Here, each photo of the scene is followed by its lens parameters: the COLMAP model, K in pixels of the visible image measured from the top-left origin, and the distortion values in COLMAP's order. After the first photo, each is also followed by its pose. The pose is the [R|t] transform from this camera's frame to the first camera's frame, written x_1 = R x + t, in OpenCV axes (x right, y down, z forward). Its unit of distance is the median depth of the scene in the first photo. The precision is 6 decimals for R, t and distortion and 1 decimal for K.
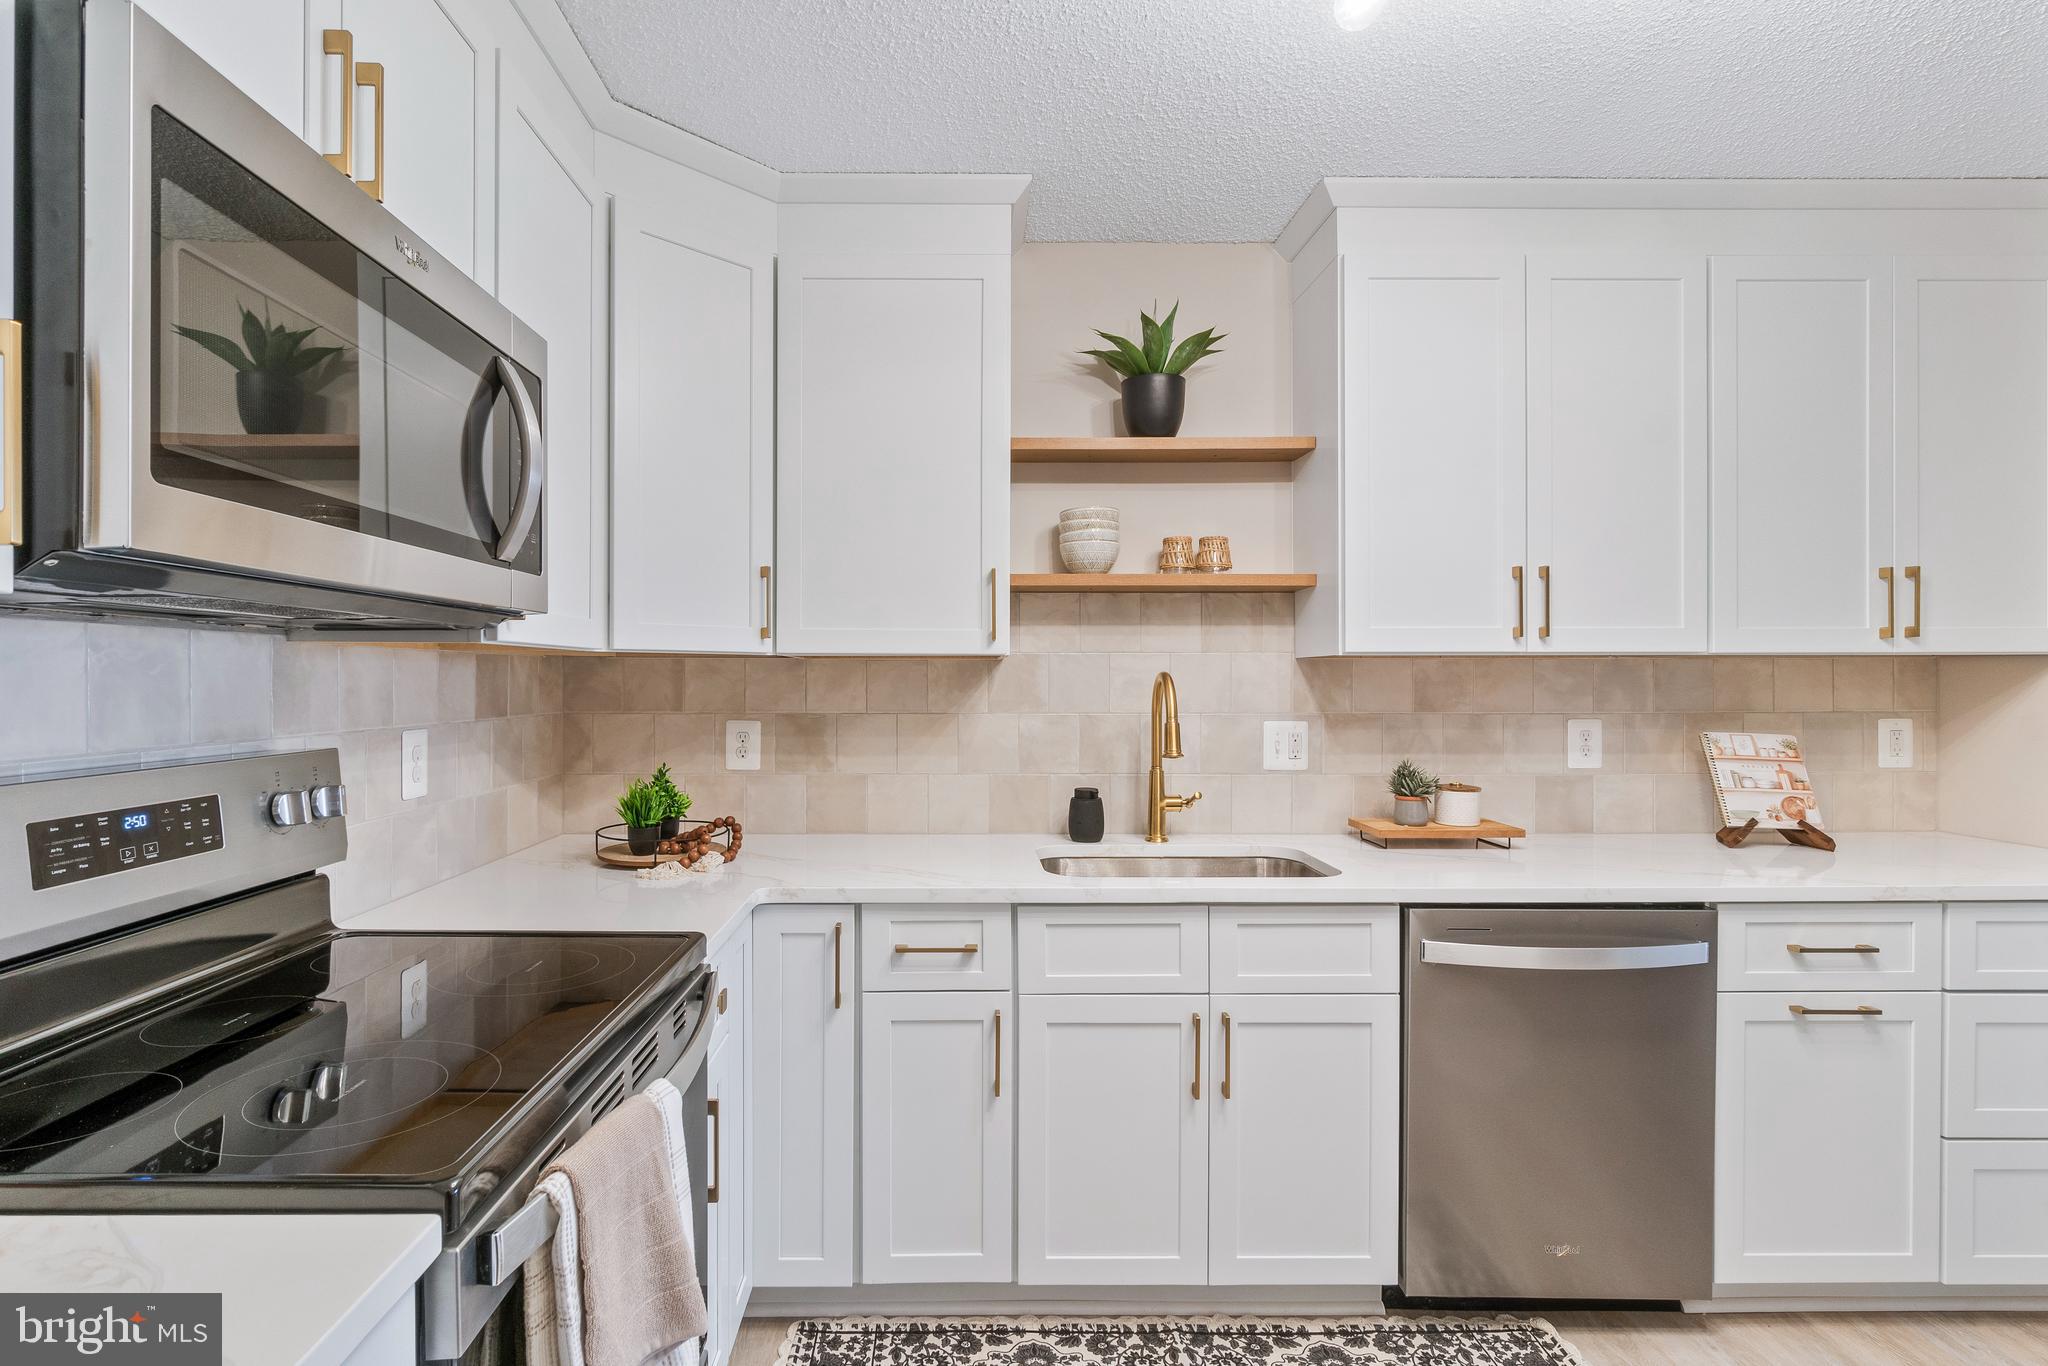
lens RADIAL K [[983.0, 0, 942.9], [0, 983.0, 683.9], [0, 0, 1]] dist [-0.001246, 0.000003]
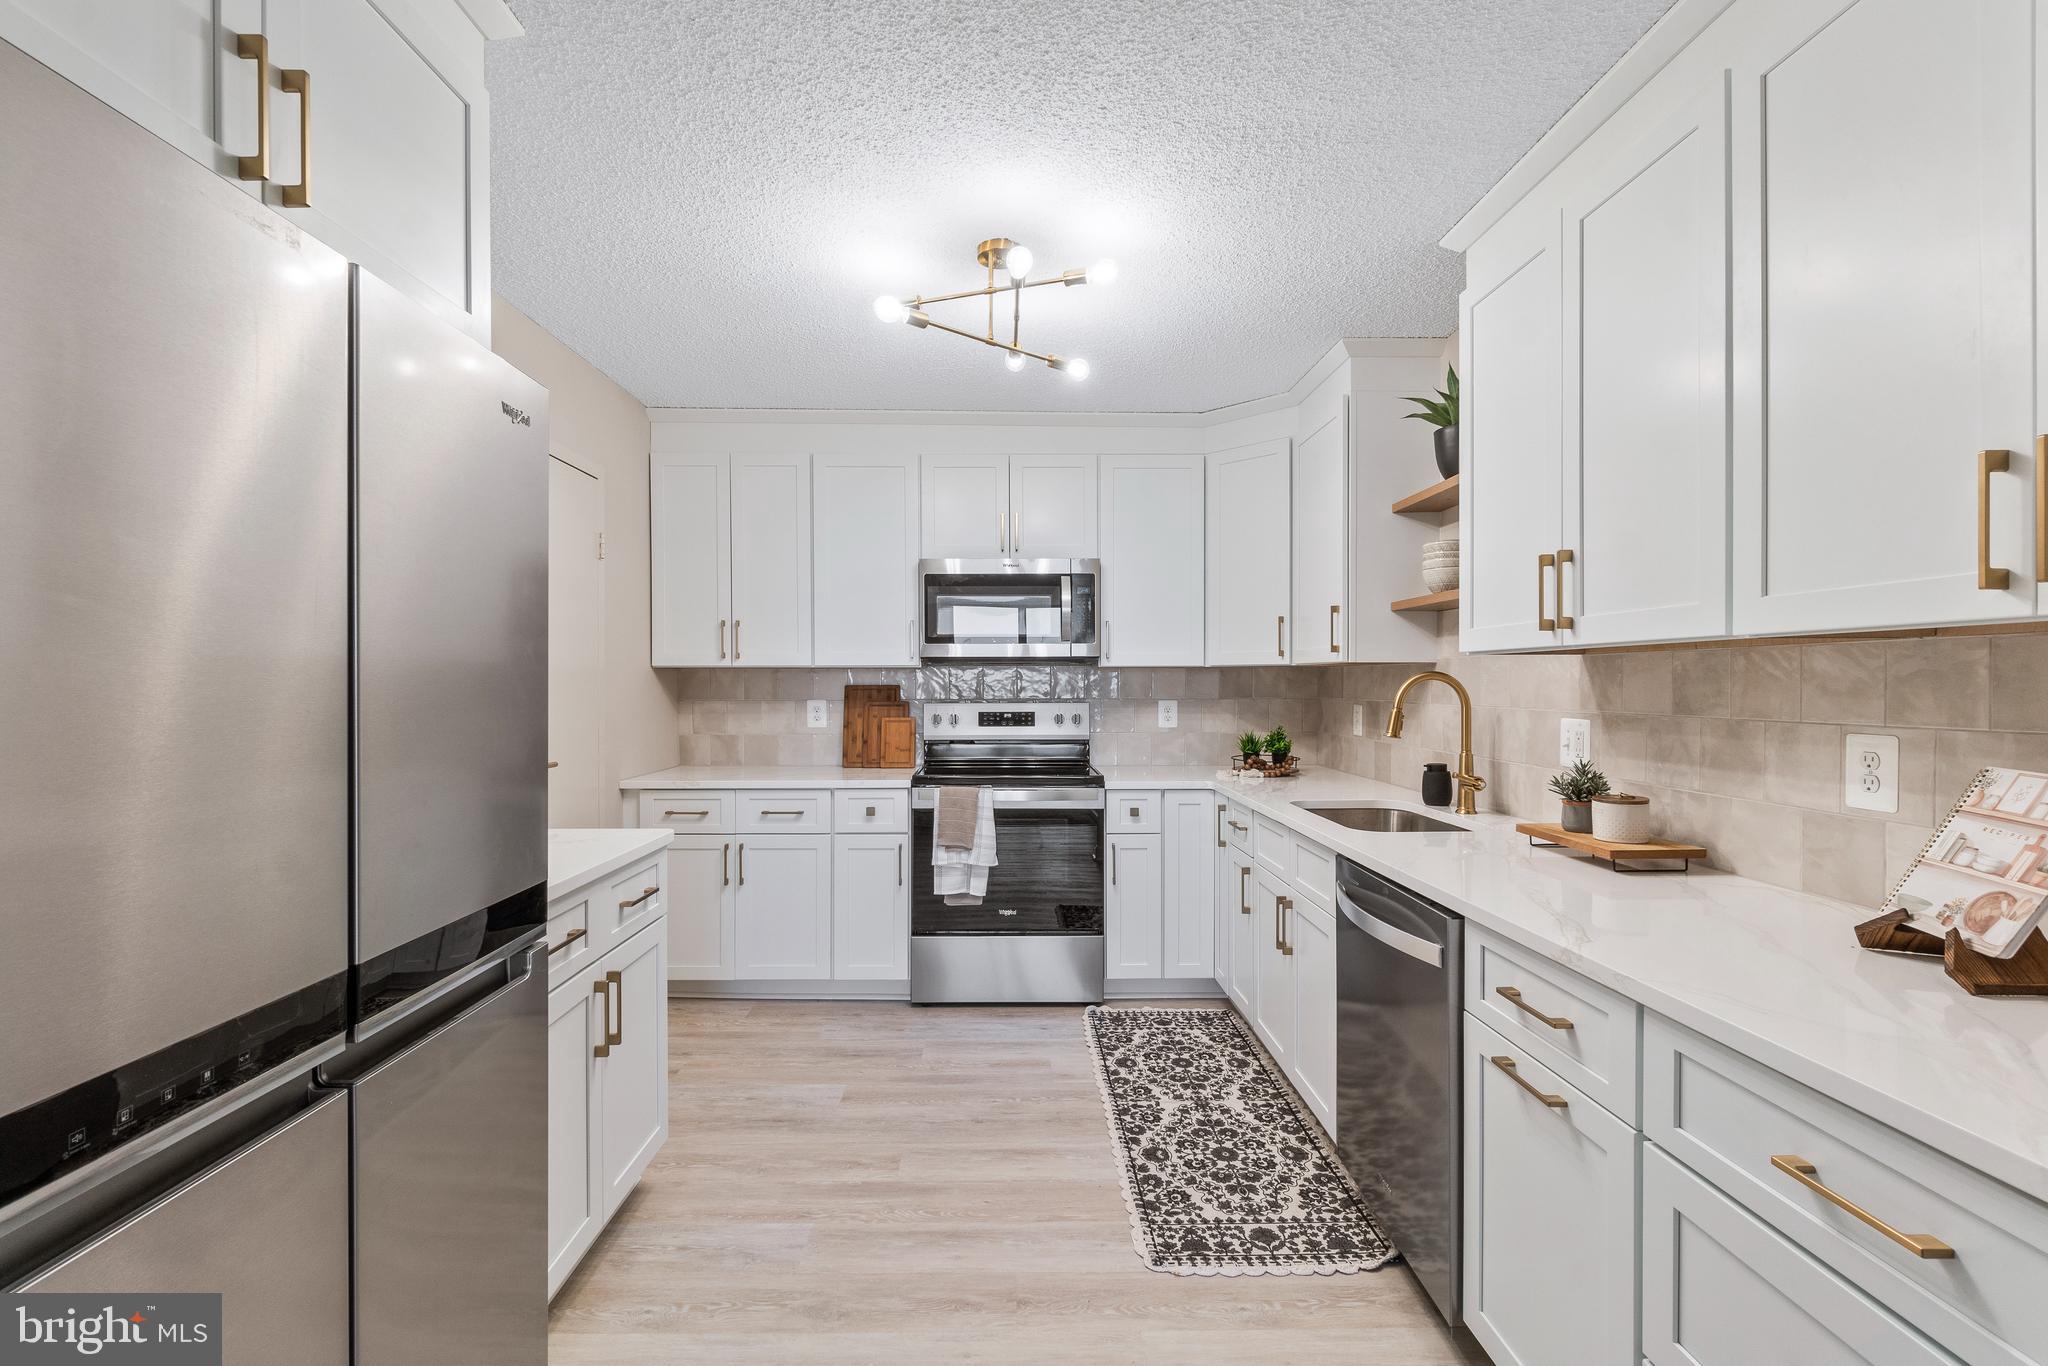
lens RADIAL K [[890.5, 0, 1017.2], [0, 890.5, 688.8], [0, 0, 1]] dist [-0.002244, 0.000403]
pose [[0.012539, 0.006466, -0.999900, 1.315653], [-0.000920, 0.999979, 0.006455, 0.002671], [0.999921, 0.000839, 0.012545, 0.455418]]
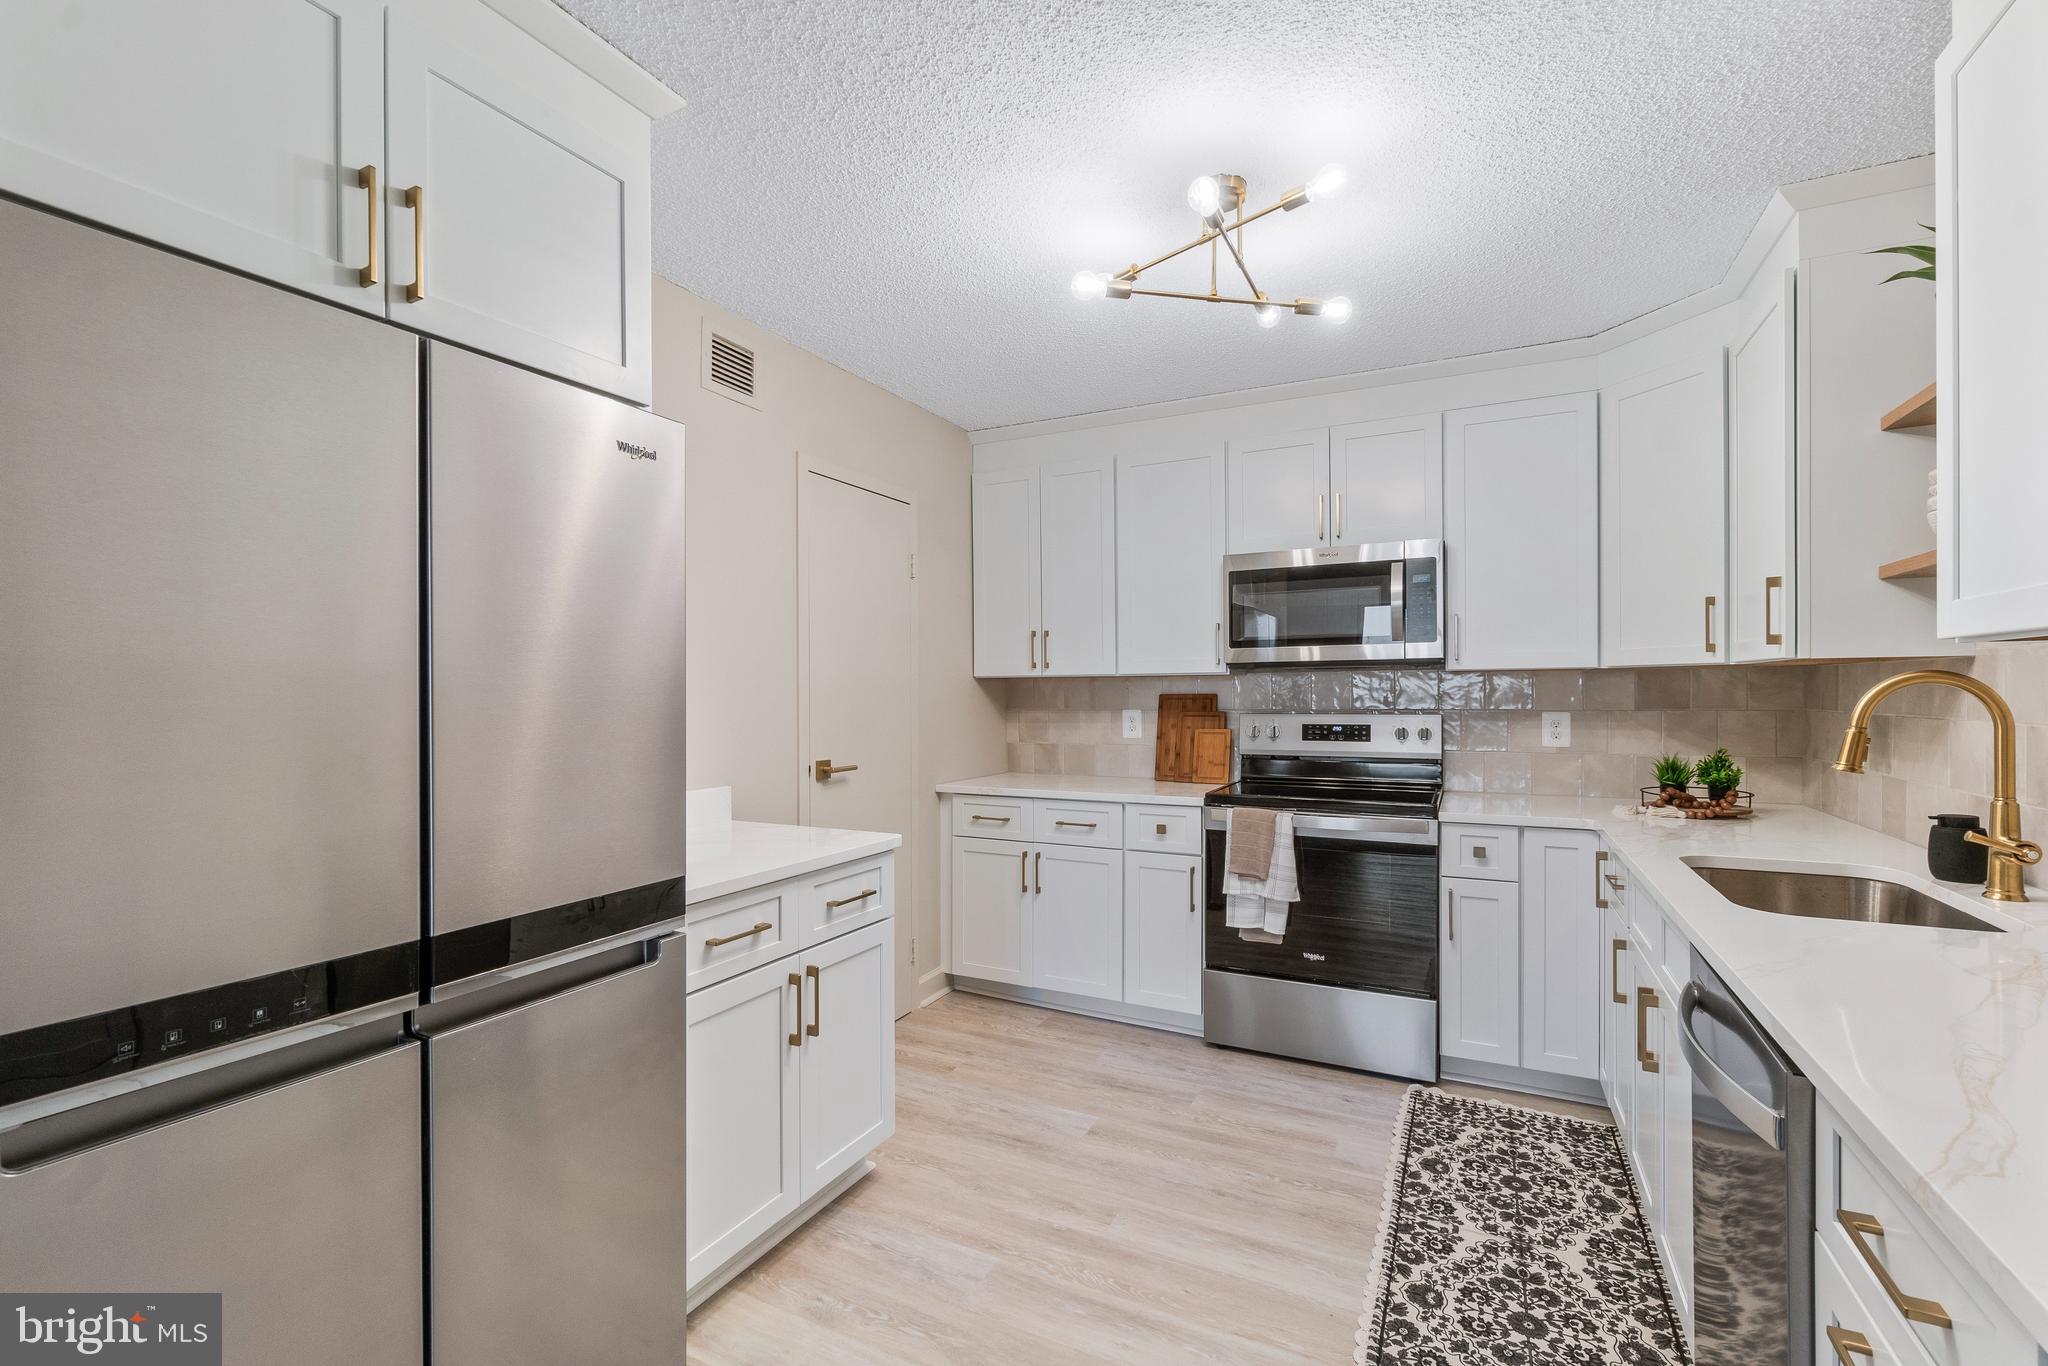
lens RADIAL K [[897.1, 0, 1017.5], [0, 897.1, 696.1], [0, 0, 1]] dist [-0.001115, 0.000345]
pose [[-0.461263, 0.005804, -0.887245, 1.176868], [0.004275, 0.999982, 0.004319, 0.002337], [0.887253, -0.001801, -0.461279, 0.673201]]
